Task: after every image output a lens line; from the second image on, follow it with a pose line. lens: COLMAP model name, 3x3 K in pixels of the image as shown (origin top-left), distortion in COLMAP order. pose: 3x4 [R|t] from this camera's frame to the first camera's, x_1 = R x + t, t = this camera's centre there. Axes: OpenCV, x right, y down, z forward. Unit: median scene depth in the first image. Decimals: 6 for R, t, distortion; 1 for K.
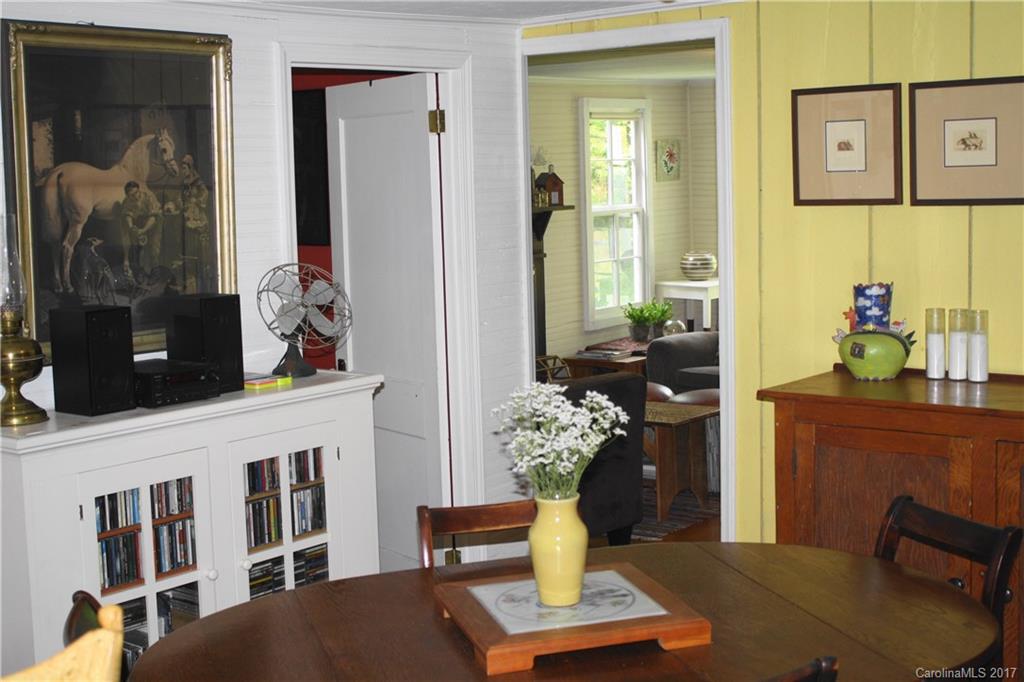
lens RADIAL K [[1483.5, 0, 514.7], [0, 1483.5, 338.1], [0, 0, 1]] dist [-0.050507, 0.132780]
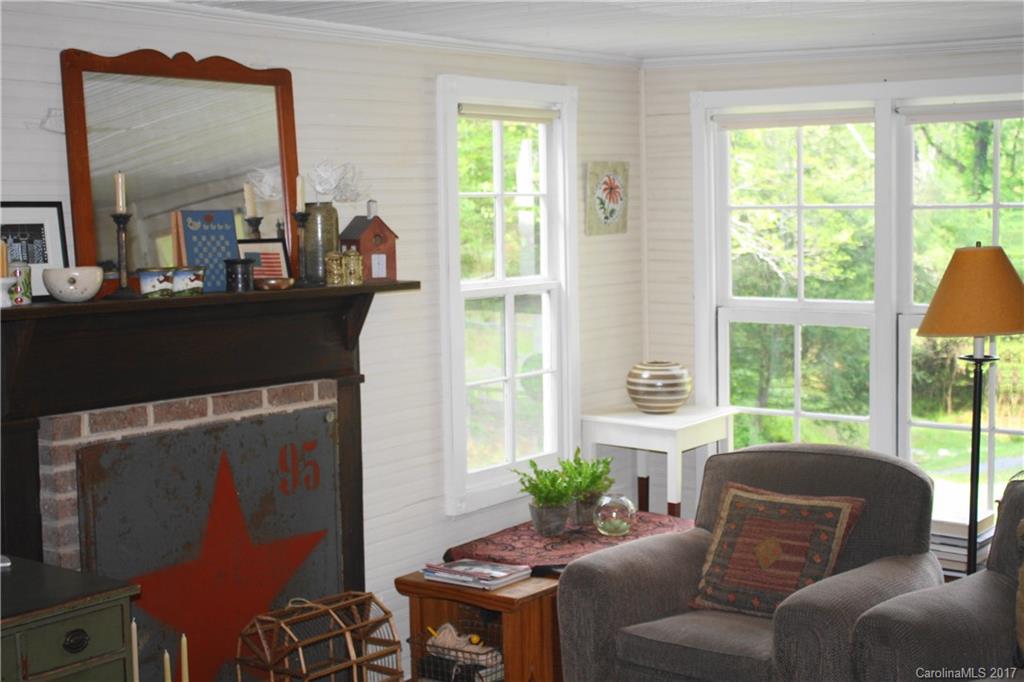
lens RADIAL K [[1483.5, 0, 514.7], [0, 1483.5, 338.1], [0, 0, 1]] dist [-0.050507, 0.132780]
pose [[0.999230, 0.009257, 0.038119, 0.049090], [-0.007976, 0.999403, -0.033629, -0.048734], [-0.038408, 0.033299, 0.998707, 0.451848]]
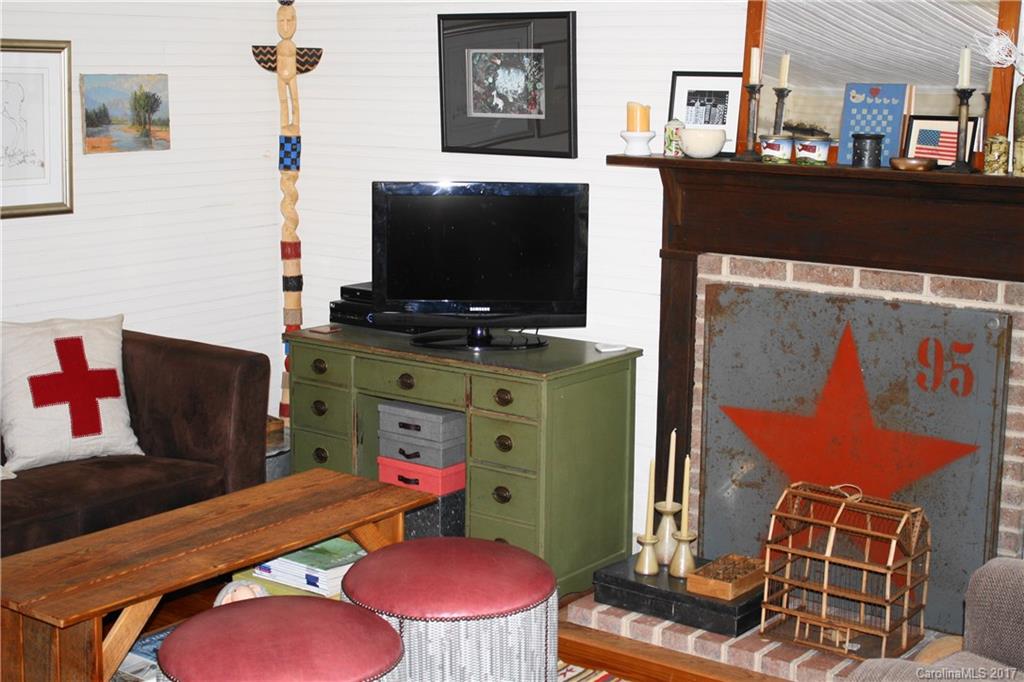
lens RADIAL K [[1483.5, 0, 514.7], [0, 1483.5, 338.1], [0, 0, 1]] dist [-0.050507, 0.132780]
pose [[0.030340, 0.210322, -0.977161, 0.397284], [-0.119483, 0.971365, 0.205364, -0.102132], [0.992373, 0.110524, 0.054601, 0.757763]]
